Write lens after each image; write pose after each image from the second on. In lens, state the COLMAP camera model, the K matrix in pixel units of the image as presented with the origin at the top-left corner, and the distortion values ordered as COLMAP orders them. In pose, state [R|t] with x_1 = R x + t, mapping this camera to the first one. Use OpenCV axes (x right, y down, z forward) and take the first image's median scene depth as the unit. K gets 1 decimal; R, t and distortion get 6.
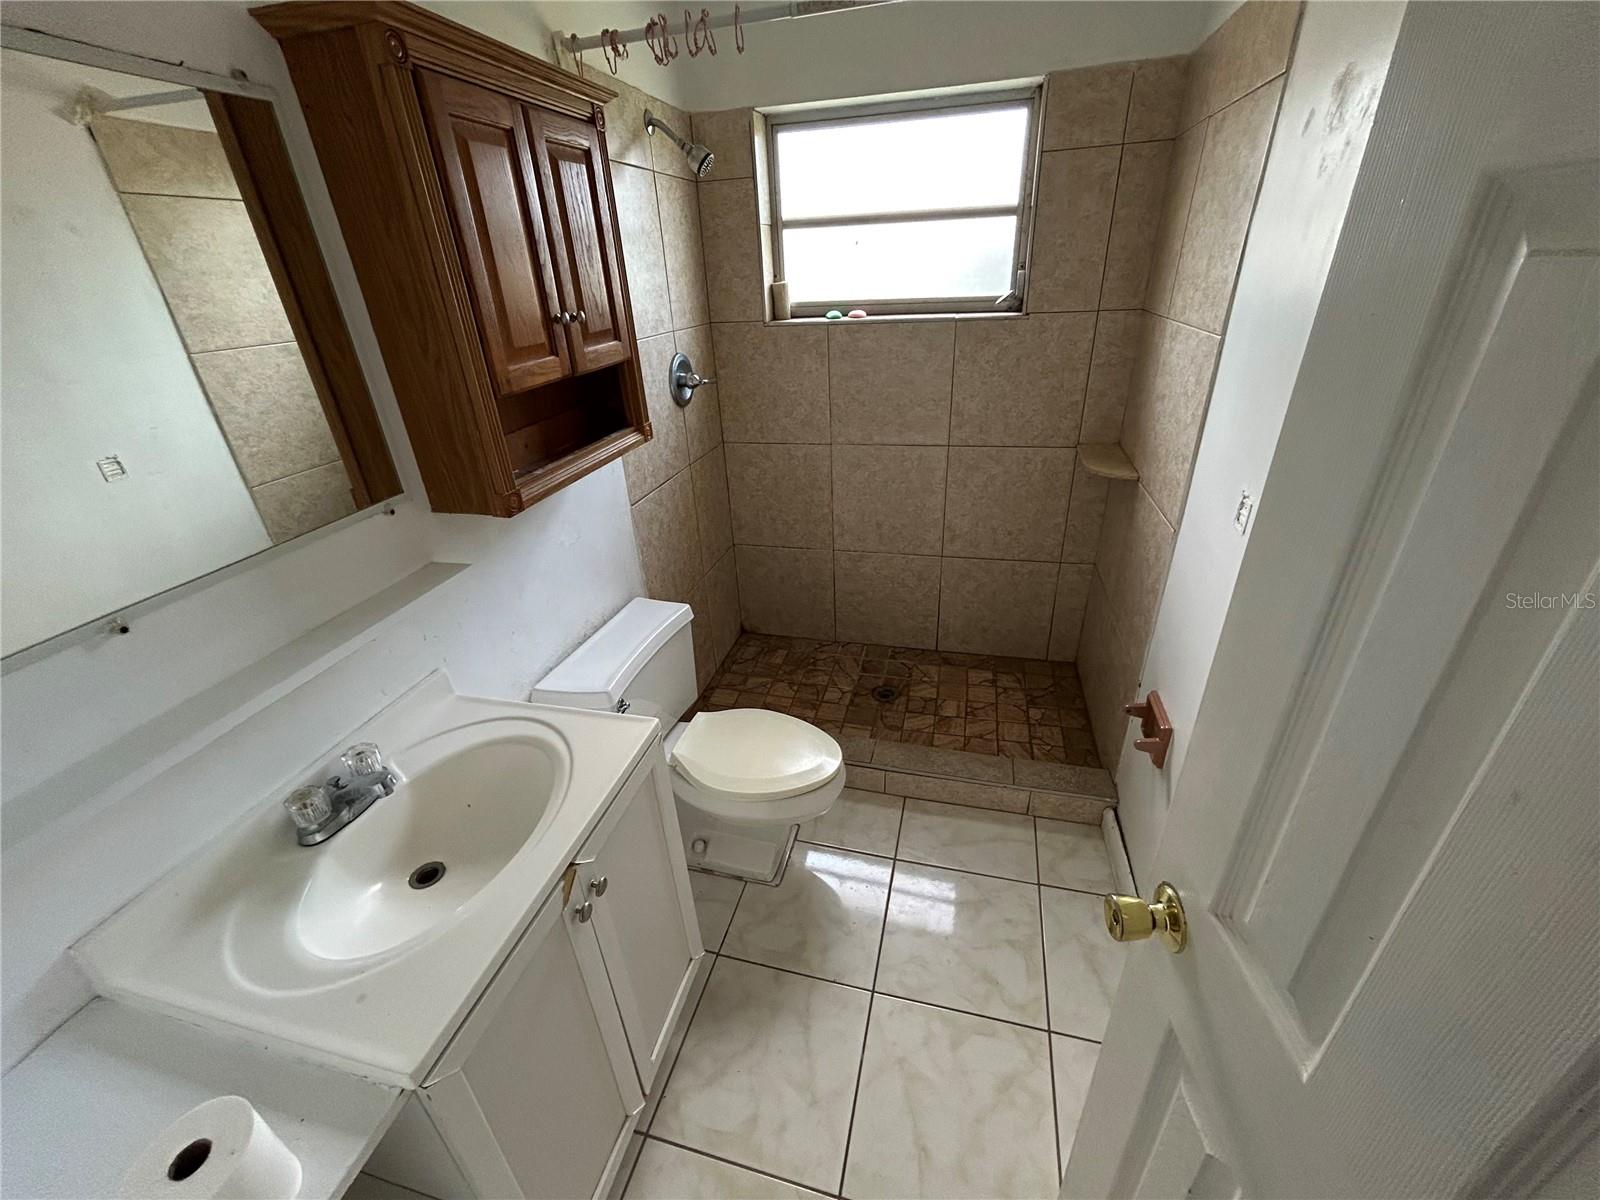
lens RADIAL K [[645.8, 0, 792.7], [0, 645.8, 594.5], [0, 0, 1]] dist [-0.002610, 0.001610]
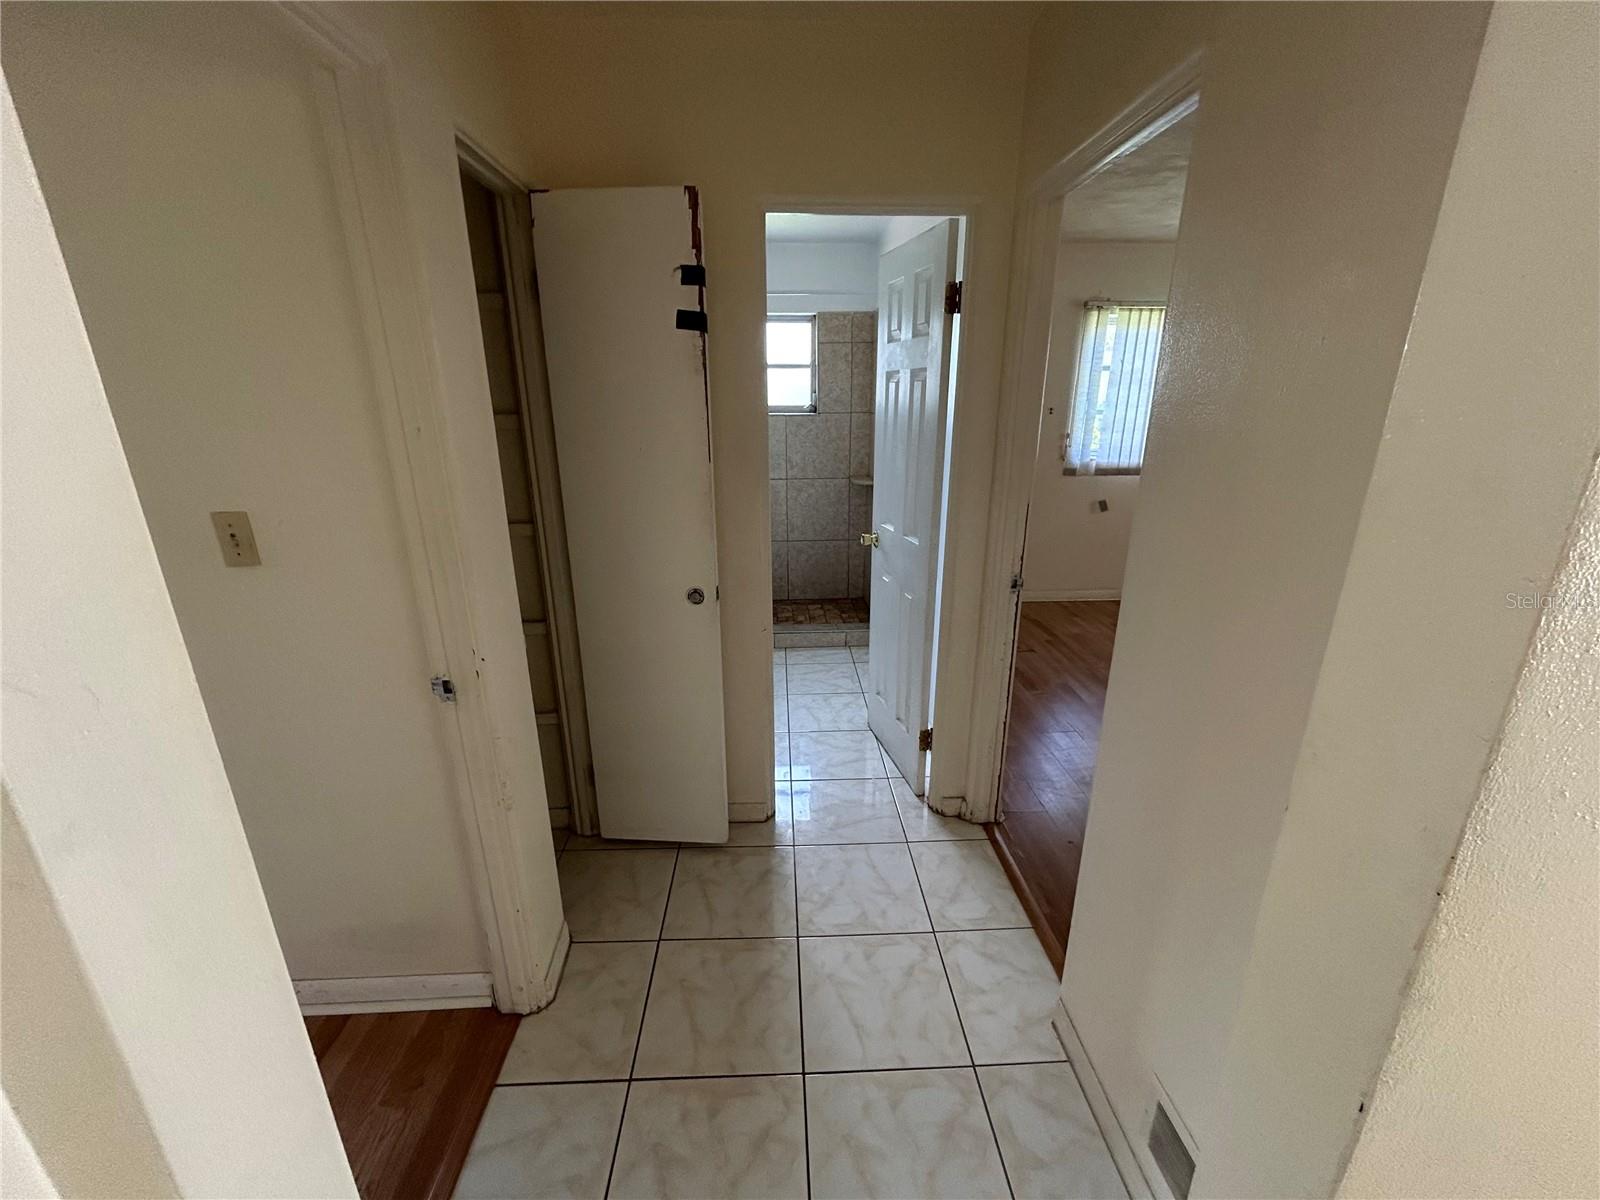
lens RADIAL K [[645.8, 0, 804.5], [0, 645.8, 603.8], [0, 0, 1]] dist [-0.002610, 0.001610]
pose [[0.950090, -0.049927, 0.307953, -0.327919], [0.100780, 0.983306, -0.151503, 0.445735], [-0.295248, 0.174977, 0.939261, -0.770258]]
